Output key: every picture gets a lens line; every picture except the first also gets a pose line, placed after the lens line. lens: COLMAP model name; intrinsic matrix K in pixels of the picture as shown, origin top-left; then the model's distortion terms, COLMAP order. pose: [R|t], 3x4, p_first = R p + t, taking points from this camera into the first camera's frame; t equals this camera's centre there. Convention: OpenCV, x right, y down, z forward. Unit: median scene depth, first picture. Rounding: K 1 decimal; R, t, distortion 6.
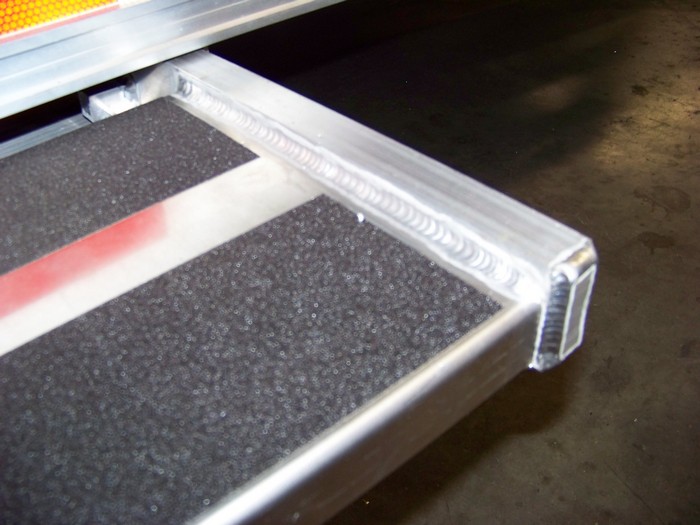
lens RADIAL K [[747.1, 0, 346.8], [0, 747.1, 241.4], [0, 0, 1]] dist [-0.282176, 0.337503]
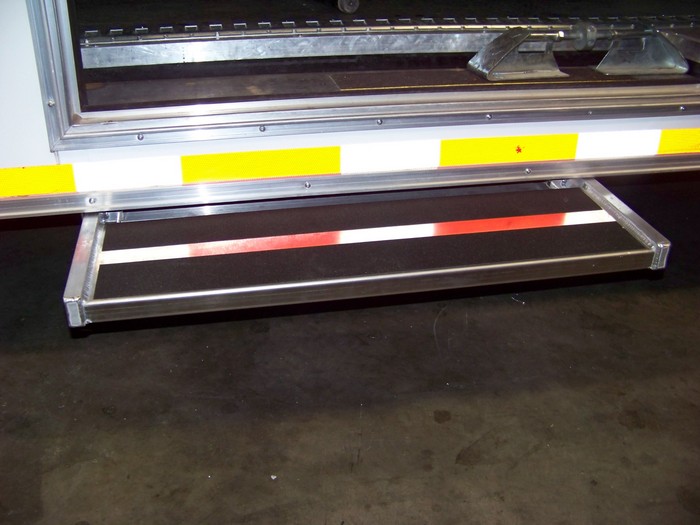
lens RADIAL K [[747.1, 0, 346.8], [0, 747.1, 241.4], [0, 0, 1]] dist [-0.282176, 0.337503]
pose [[0.873468, 0.279115, -0.398933, 0.257986], [-0.329041, 0.942335, -0.061129, 0.665413], [0.358867, 0.184660, 0.914940, -2.710319]]
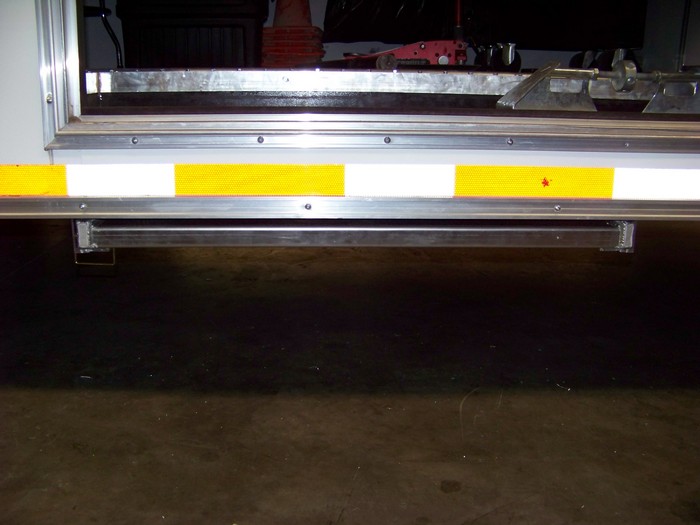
lens RADIAL K [[747.1, 0, 346.8], [0, 747.1, 241.4], [0, 0, 1]] dist [-0.282176, 0.337503]
pose [[0.791693, 0.211880, -0.573000, 0.654979], [-0.399422, 0.889217, -0.223059, 1.054300], [0.462260, 0.405463, 0.788616, -2.045527]]
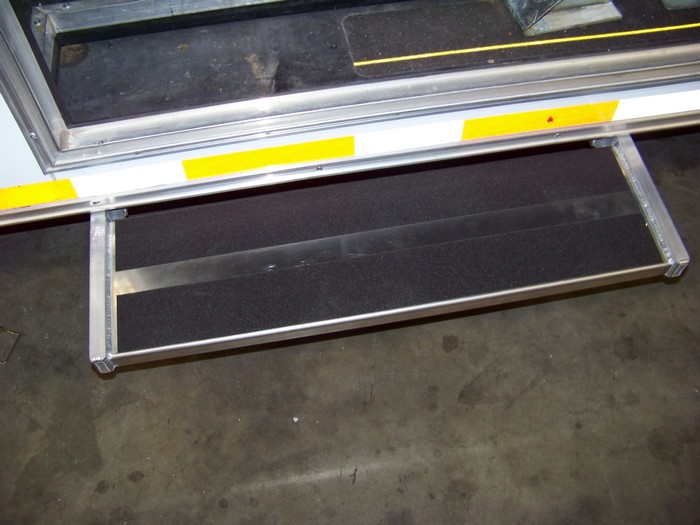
lens RADIAL K [[747.1, 0, 346.8], [0, 747.1, 241.4], [0, 0, 1]] dist [-0.282176, 0.337503]
pose [[0.862979, 0.448566, -0.232499, -0.359507], [-0.322759, 0.843490, 0.429362, -0.922726], [0.388707, -0.295490, 0.872693, -2.545838]]
